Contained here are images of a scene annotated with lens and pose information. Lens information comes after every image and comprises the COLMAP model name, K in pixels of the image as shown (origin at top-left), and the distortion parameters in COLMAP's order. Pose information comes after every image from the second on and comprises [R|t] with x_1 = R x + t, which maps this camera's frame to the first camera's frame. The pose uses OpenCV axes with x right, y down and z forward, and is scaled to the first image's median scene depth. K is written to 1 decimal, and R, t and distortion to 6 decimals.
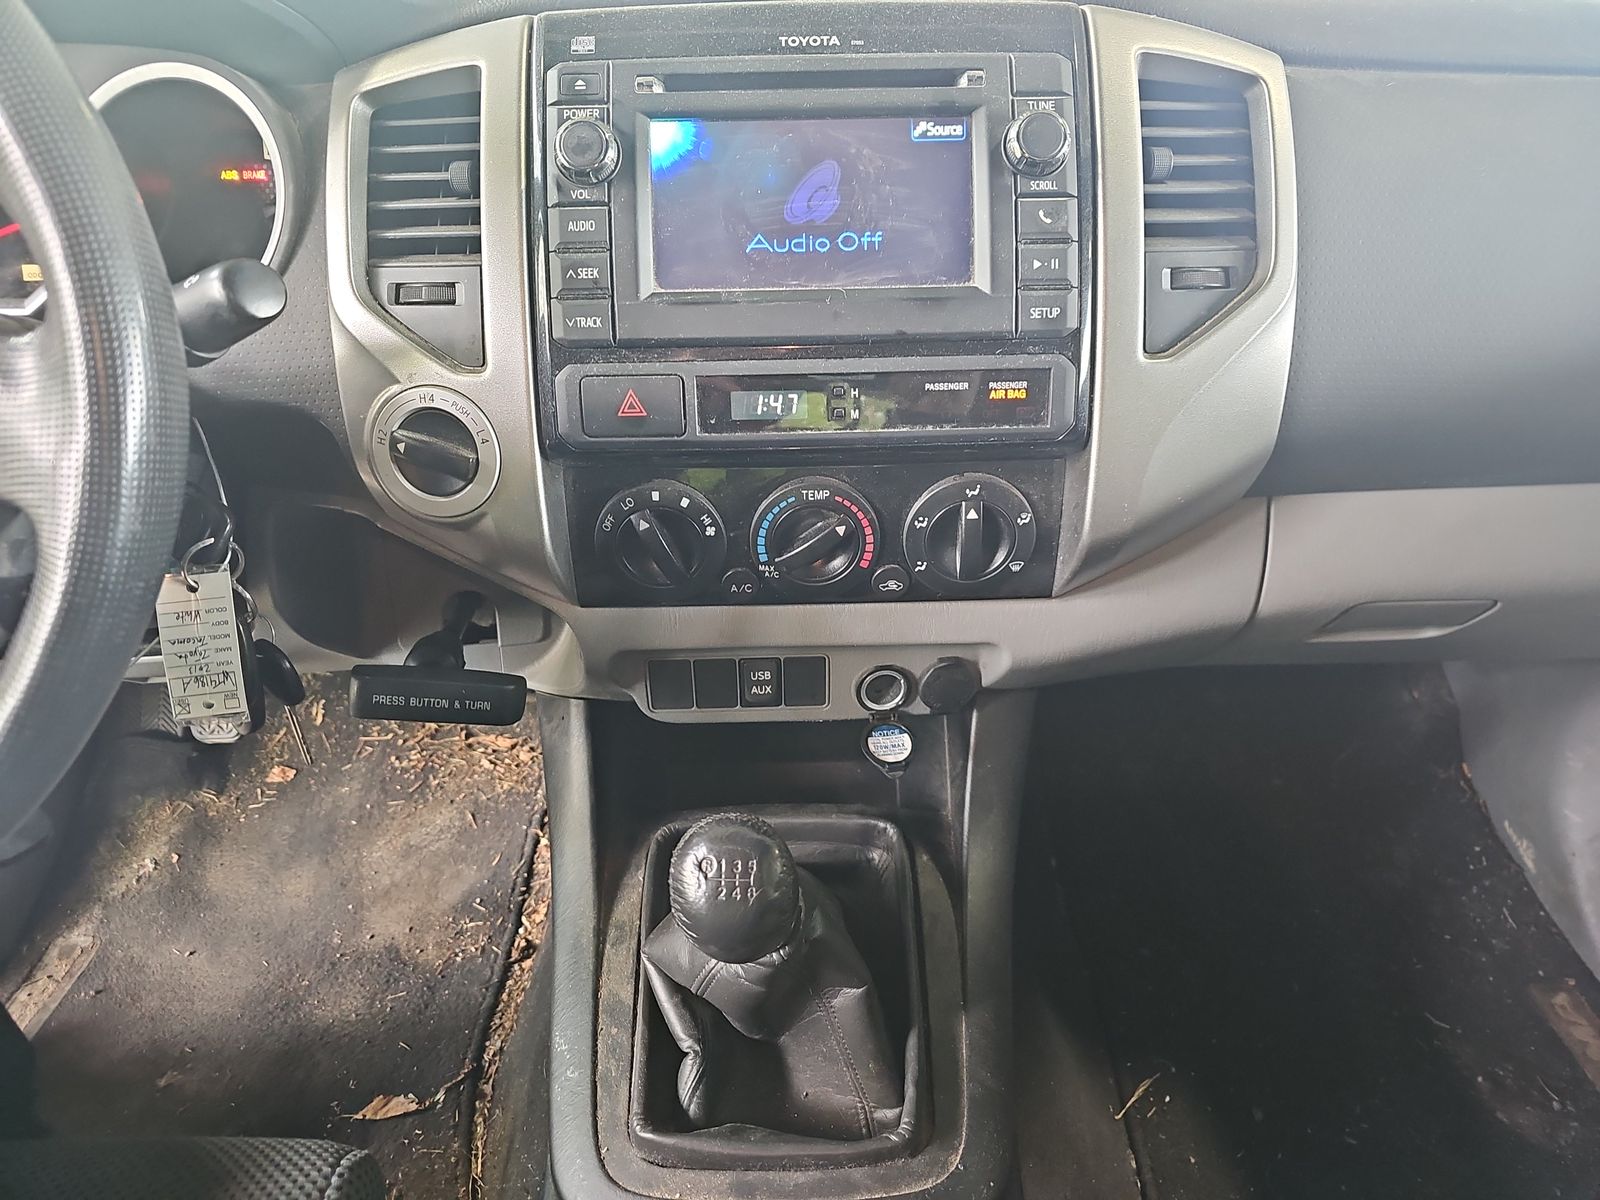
lens RADIAL K [[1062.0, 0, 800.0], [0, 1062.0, 600.0], [0, 0, 1]] dist [0.032896, -0.082160]
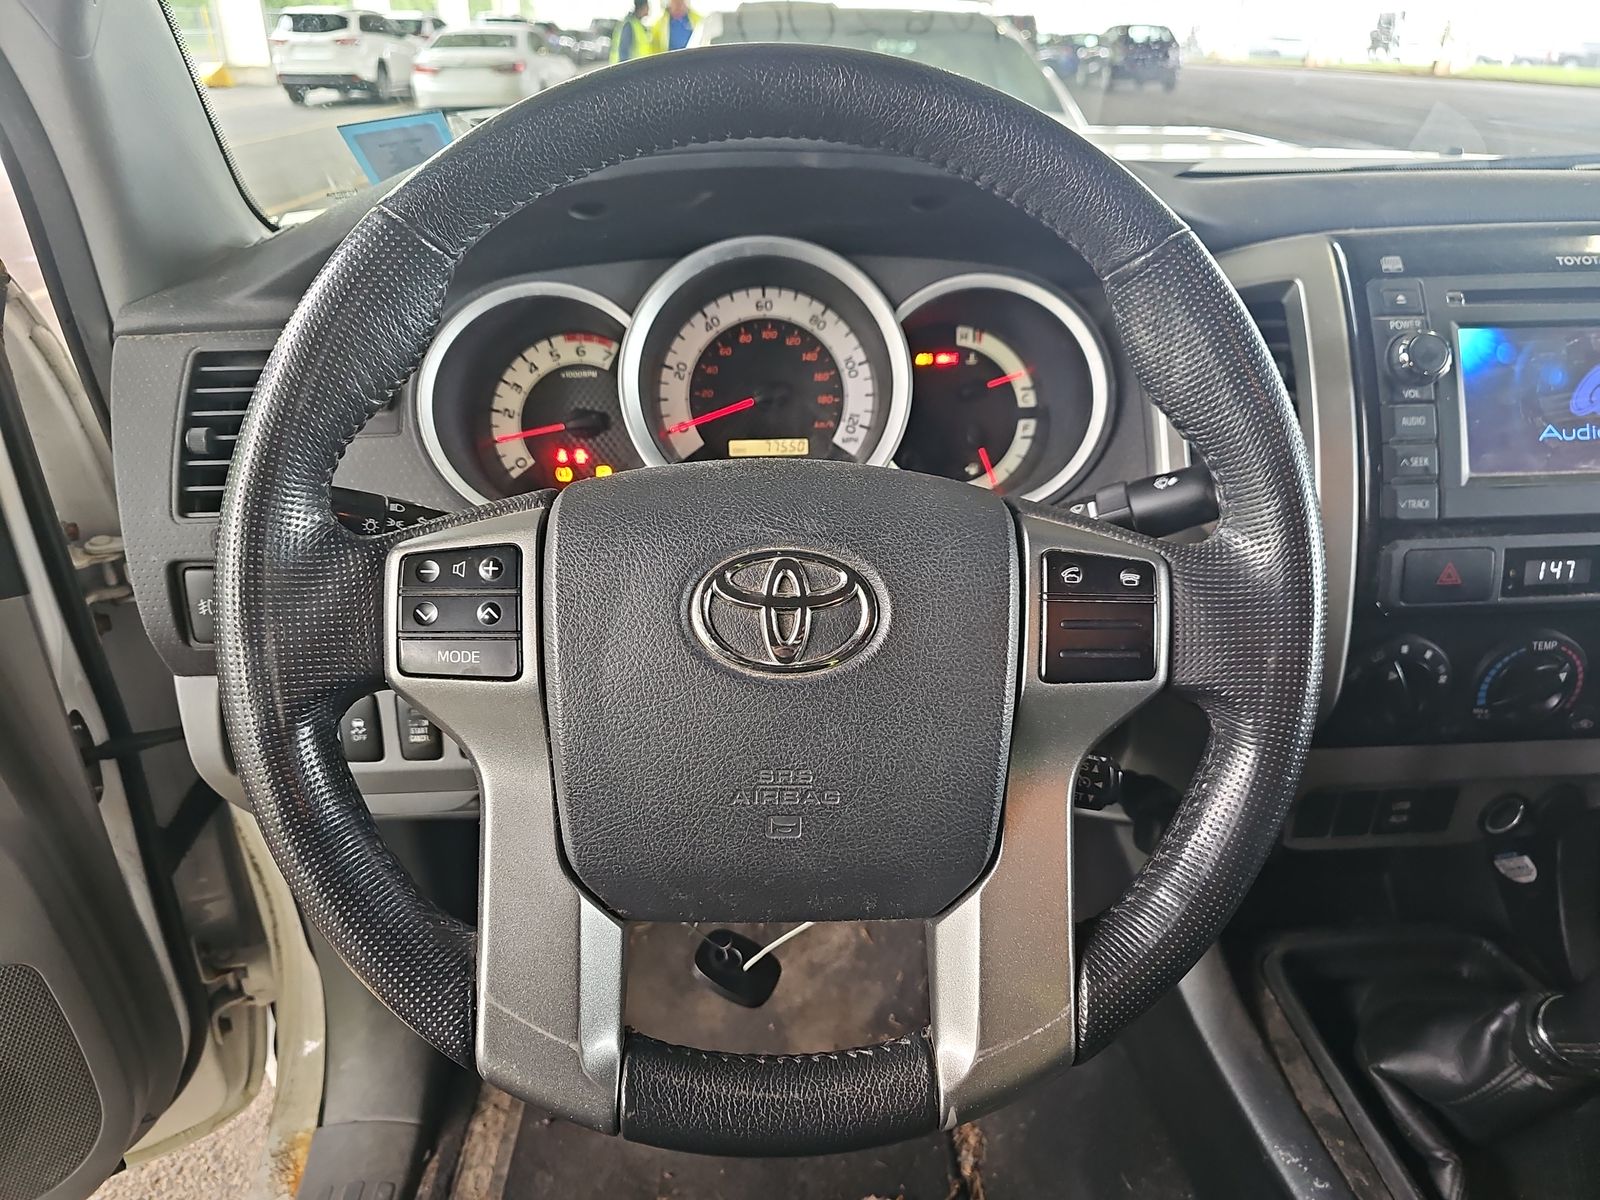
lens RADIAL K [[1076.7, 0, 800.2], [0, 1076.7, 621.8], [0, 0, 1]] dist [0.000925, -0.039046]
pose [[0.999843, -0.017665, -0.001187, -0.838908], [0.017552, 0.997798, -0.063961, -0.072857], [0.002314, 0.063930, 0.997952, -0.128162]]
